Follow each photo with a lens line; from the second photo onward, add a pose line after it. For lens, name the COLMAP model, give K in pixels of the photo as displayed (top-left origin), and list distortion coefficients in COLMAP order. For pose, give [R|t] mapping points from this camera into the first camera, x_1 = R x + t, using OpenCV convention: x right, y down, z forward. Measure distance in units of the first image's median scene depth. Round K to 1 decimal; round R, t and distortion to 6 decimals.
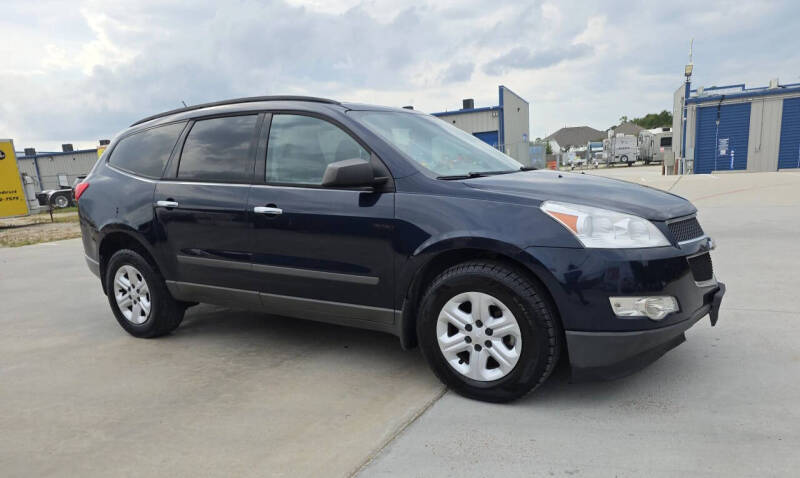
lens RADIAL K [[578.4, 0, 401.4], [0, 578.4, 261.2], [0, 0, 1]] dist [0.038633, -0.006562]
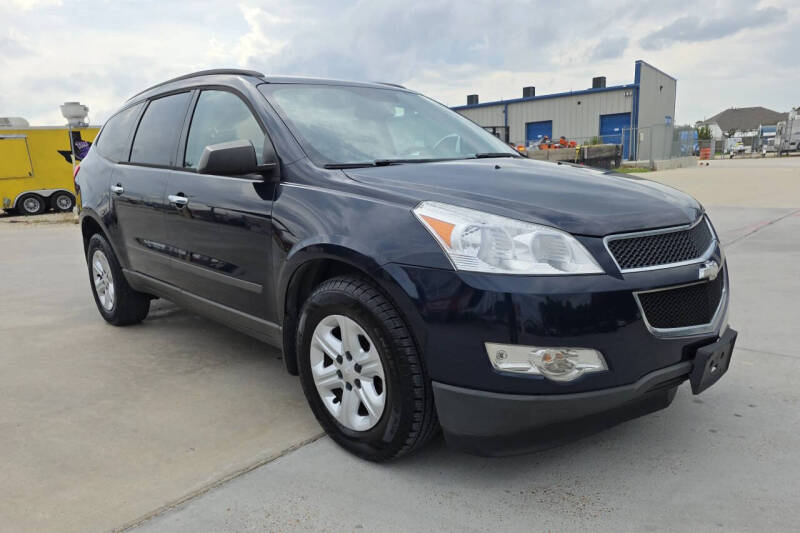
lens RADIAL K [[583.3, 0, 372.3], [0, 583.3, 267.8], [0, 0, 1]] dist [0.057108, -0.043052]
pose [[0.960607, 0.064302, -0.270368, 0.288841], [-0.055565, 0.997659, 0.039854, -0.033701], [0.272298, -0.023261, 0.961932, 0.203210]]
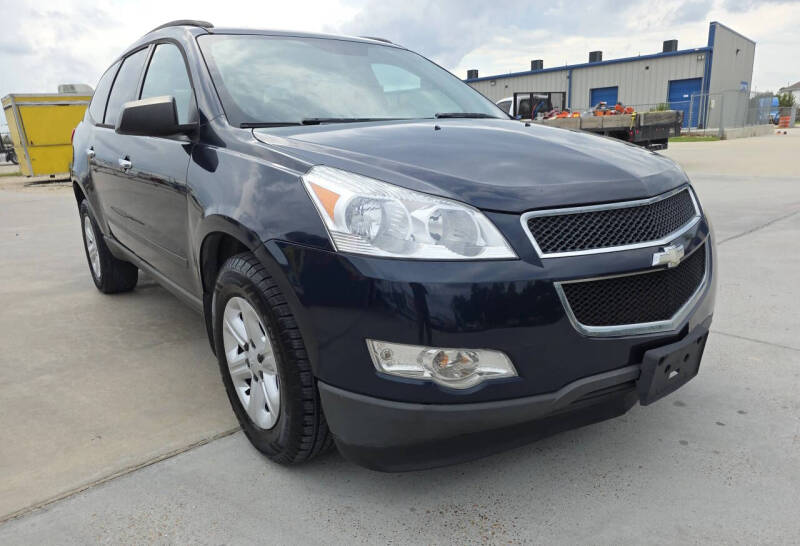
lens RADIAL K [[572.4, 0, 399.4], [0, 572.4, 263.0], [0, 0, 1]] dist [0.028456, -0.003375]
pose [[0.935823, 0.097803, -0.338629, 0.402358], [-0.070121, 0.993187, 0.093068, -0.048030], [0.345425, -0.063350, 0.936306, 0.341487]]
